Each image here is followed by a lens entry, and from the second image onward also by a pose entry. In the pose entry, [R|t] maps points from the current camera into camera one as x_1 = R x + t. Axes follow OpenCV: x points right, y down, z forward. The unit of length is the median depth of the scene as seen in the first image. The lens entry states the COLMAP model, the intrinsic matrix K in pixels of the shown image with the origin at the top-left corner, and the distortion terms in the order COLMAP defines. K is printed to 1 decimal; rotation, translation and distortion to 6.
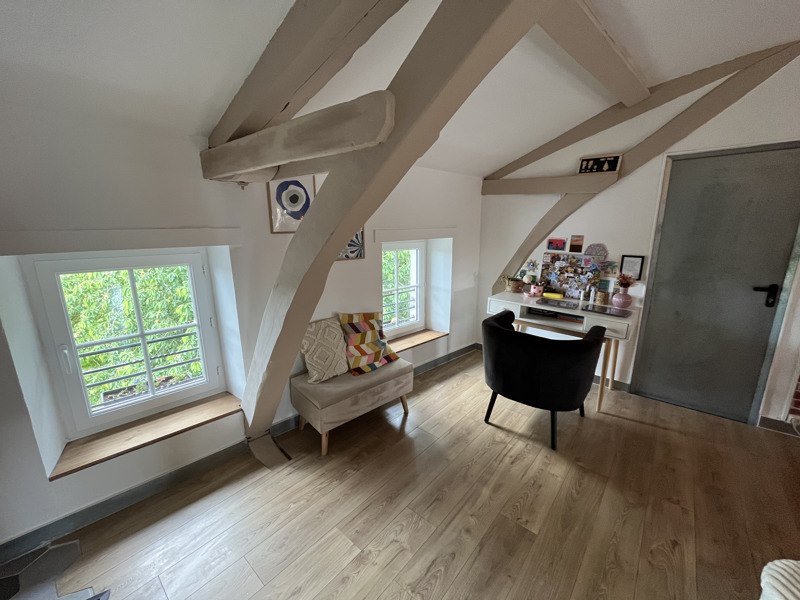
lens RADIAL K [[325.8, 0, 400.0], [0, 325.8, 300.0], [0, 0, 1]] dist [-0.001104, -0.000137]
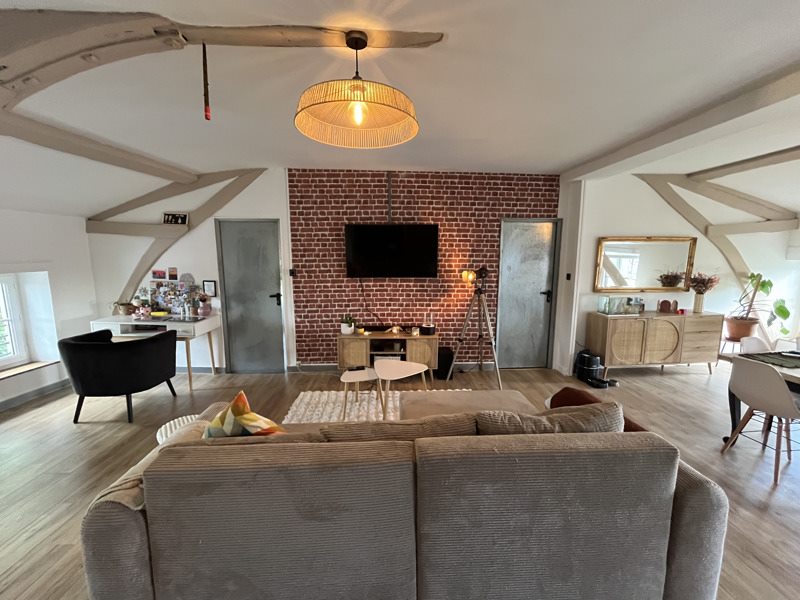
lens RADIAL K [[325.8, 0, 400.0], [0, 325.8, 300.0], [0, 0, 1]] dist [-0.001104, -0.000137]
pose [[0.738025, -0.086459, 0.669211, 0.319265], [0.135556, 0.990536, -0.021523, 0.092678], [-0.661017, 0.106600, 0.742760, -0.617174]]
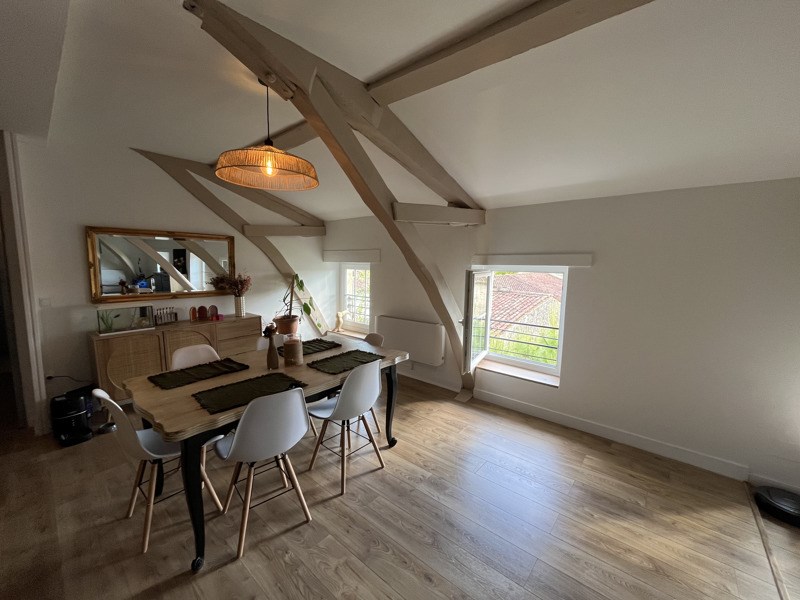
lens RADIAL K [[325.8, 0, 400.0], [0, 325.8, 300.0], [0, 0, 1]] dist [-0.001104, -0.000137]
pose [[0.001304, -0.113022, 0.993592, 0.802904], [0.184547, 0.976553, 0.110842, 0.181890], [-0.982823, 0.183219, 0.022132, -1.019779]]
